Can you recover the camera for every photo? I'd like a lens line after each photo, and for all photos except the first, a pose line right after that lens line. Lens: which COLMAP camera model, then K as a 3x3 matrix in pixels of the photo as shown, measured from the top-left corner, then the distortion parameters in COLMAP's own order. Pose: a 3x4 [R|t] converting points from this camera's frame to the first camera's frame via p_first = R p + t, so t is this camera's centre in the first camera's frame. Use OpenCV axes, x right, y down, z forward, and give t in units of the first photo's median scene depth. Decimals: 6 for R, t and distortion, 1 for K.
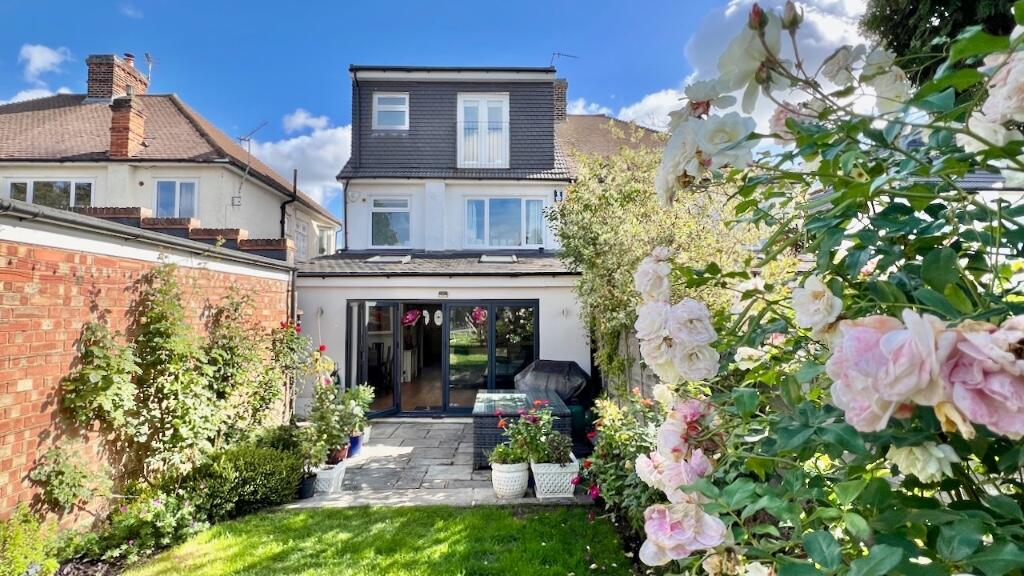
lens RADIAL K [[486.3, 0, 509.4], [0, 486.3, 289.6], [0, 0, 1]] dist [0.002172, 0.000092]
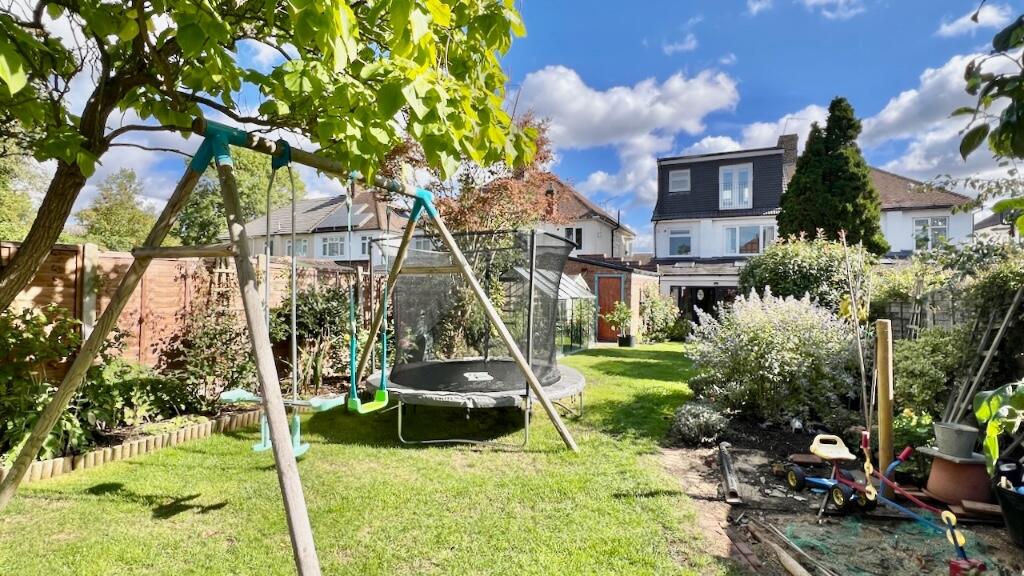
lens RADIAL K [[486.3, 0, 509.6], [0, 486.3, 285.5], [0, 0, 1]] dist [0.002172, 0.000092]
pose [[0.879930, 0.000158, -0.475104, 0.061641], [0.015556, 0.999454, 0.029143, -0.039462], [0.474849, -0.033035, 0.879447, -0.924648]]
